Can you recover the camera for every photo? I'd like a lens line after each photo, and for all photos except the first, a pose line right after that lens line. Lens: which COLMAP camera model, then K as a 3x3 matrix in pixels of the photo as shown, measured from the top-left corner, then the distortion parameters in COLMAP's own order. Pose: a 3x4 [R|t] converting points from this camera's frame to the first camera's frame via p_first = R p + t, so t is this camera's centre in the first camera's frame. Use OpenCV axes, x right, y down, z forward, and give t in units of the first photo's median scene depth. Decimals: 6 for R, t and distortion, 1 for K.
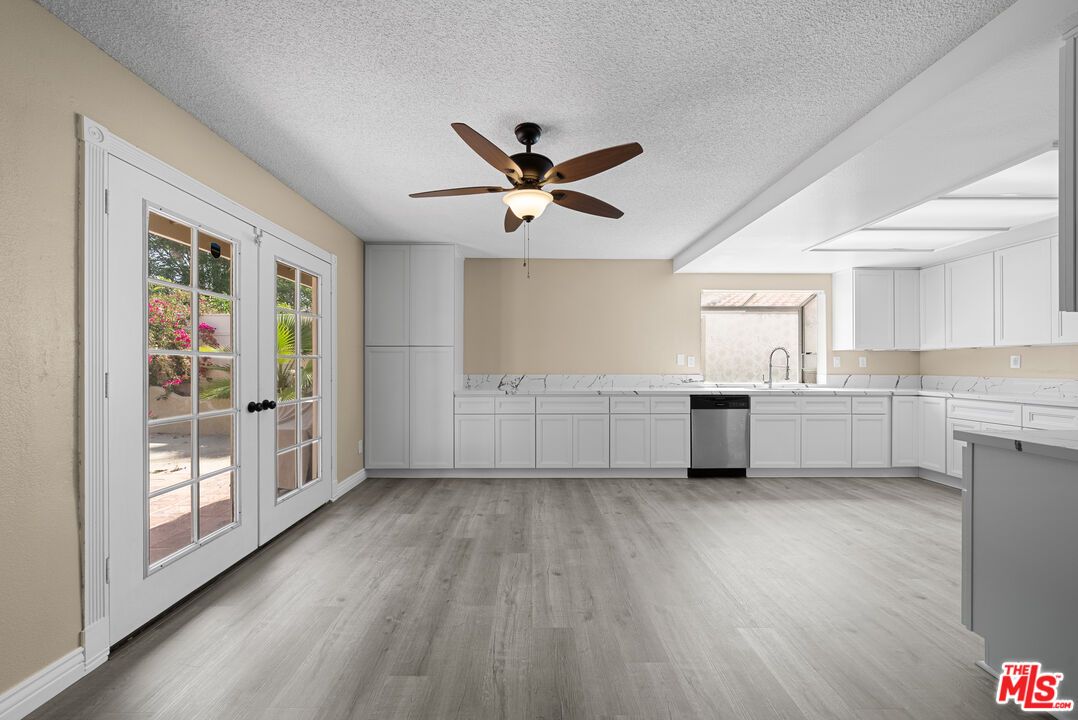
lens RADIAL K [[404.4, 0, 536.6], [0, 404.4, 364.4], [0, 0, 1]] dist [-0.005681, 0.000205]
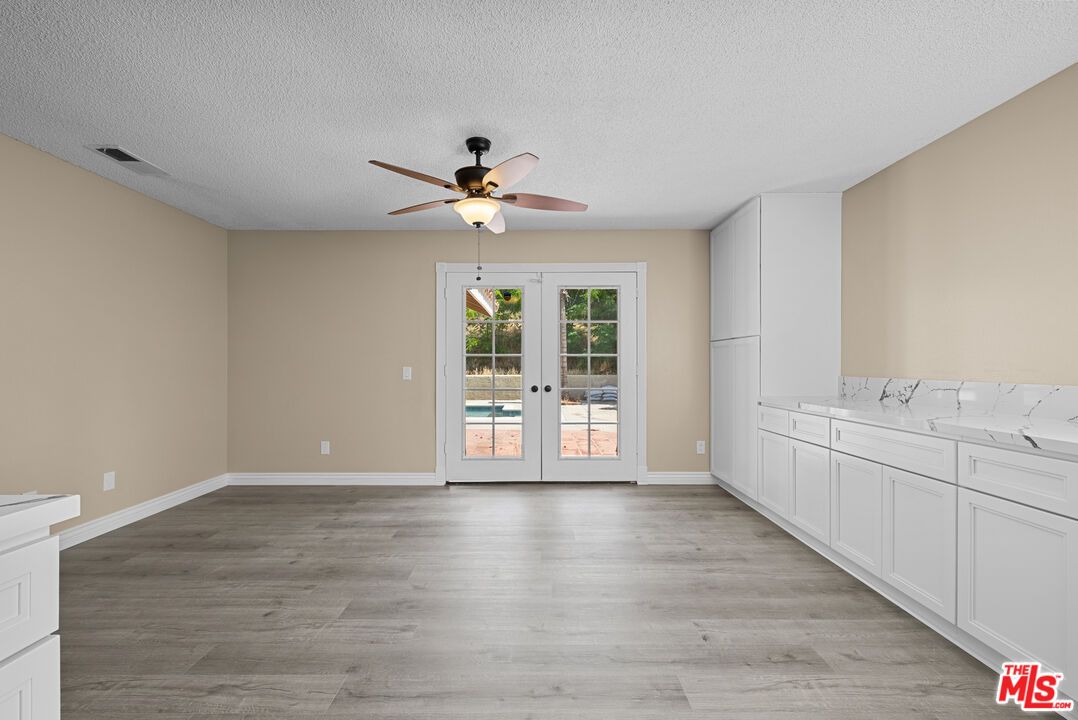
lens RADIAL K [[451.3, 0, 536.9], [0, 451.3, 366.7], [0, 0, 1]] dist [-0.001195, 0.000084]
pose [[-0.013252, 0.004981, -0.999900, 0.901941], [0.002150, 0.999985, 0.004953, 0.009478], [0.999910, -0.002084, -0.013263, 0.892435]]
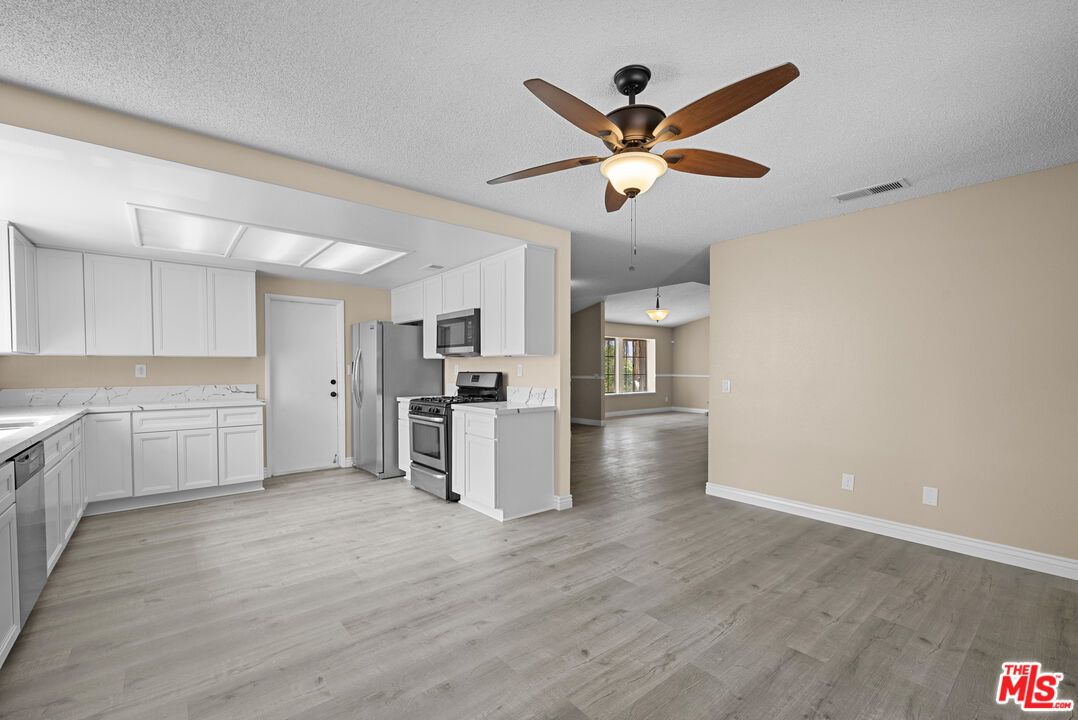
lens RADIAL K [[451.3, 0, 533.4], [0, 451.3, 383.7], [0, 0, 1]] dist [-0.001195, 0.000084]
pose [[-0.621574, -0.027031, 0.782889, -0.440227], [-0.002351, 0.999464, 0.032643, -0.019363], [-0.783352, 0.018449, -0.621304, 1.282564]]
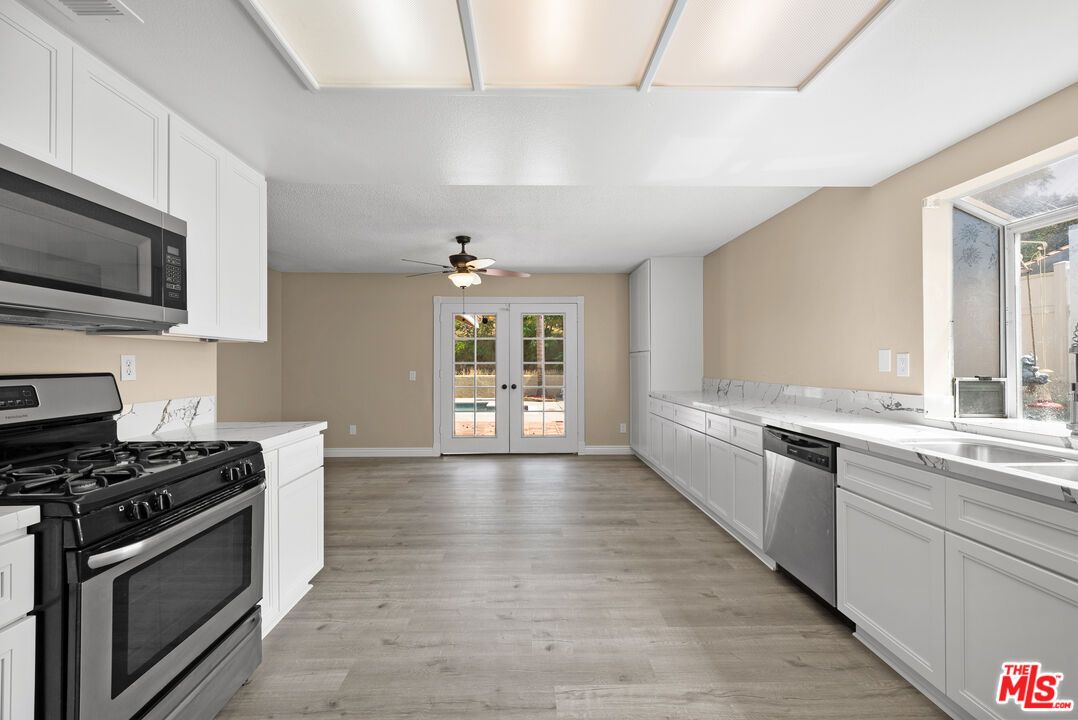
lens RADIAL K [[451.3, 0, 535.7], [0, 451.3, 359.9], [0, 0, 1]] dist [-0.001195, 0.000084]
pose [[0.010654, -0.007716, -0.999913, 1.507339], [0.003996, 0.999963, -0.007674, -0.018168], [0.999935, -0.003914, 0.010684, 0.988712]]
